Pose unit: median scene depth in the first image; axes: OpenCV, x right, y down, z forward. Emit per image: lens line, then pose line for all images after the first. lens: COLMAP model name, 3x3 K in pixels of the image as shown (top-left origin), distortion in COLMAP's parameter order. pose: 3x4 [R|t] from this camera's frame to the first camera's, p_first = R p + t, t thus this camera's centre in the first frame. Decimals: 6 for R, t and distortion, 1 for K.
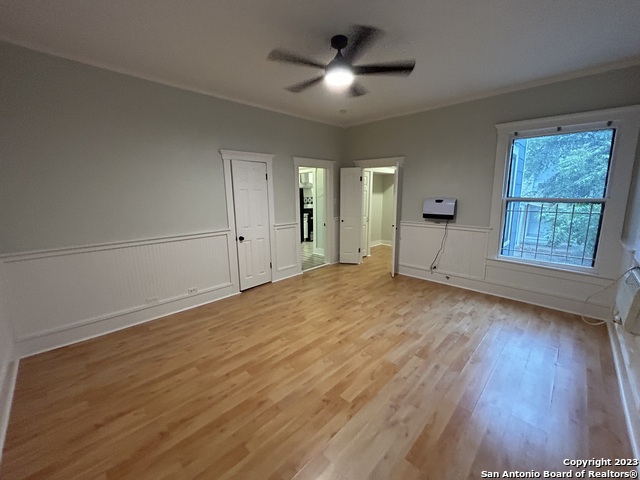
lens RADIAL K [[260.7, 0, 320.4], [0, 260.7, 237.6], [0, 0, 1]] dist [0.002536, 0.000336]
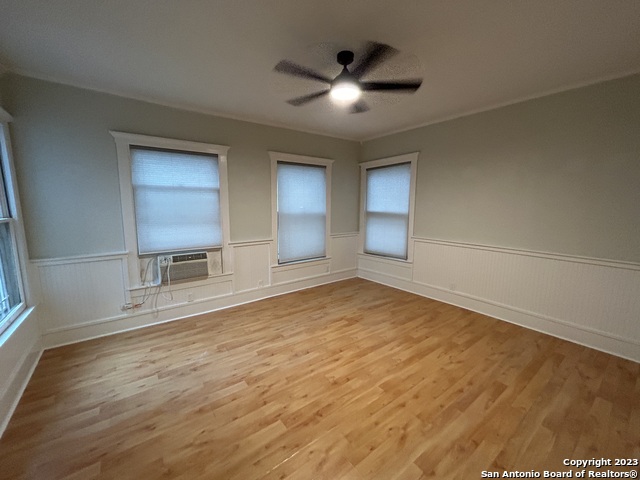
lens RADIAL K [[260.7, 0, 319.2], [0, 260.7, 239.9], [0, 0, 1]] dist [0.002536, 0.000336]
pose [[-0.988421, -0.016488, 0.150840, 0.010929], [0.030147, 0.952924, 0.301707, -0.324155], [-0.148714, 0.302761, -0.941393, 1.767206]]
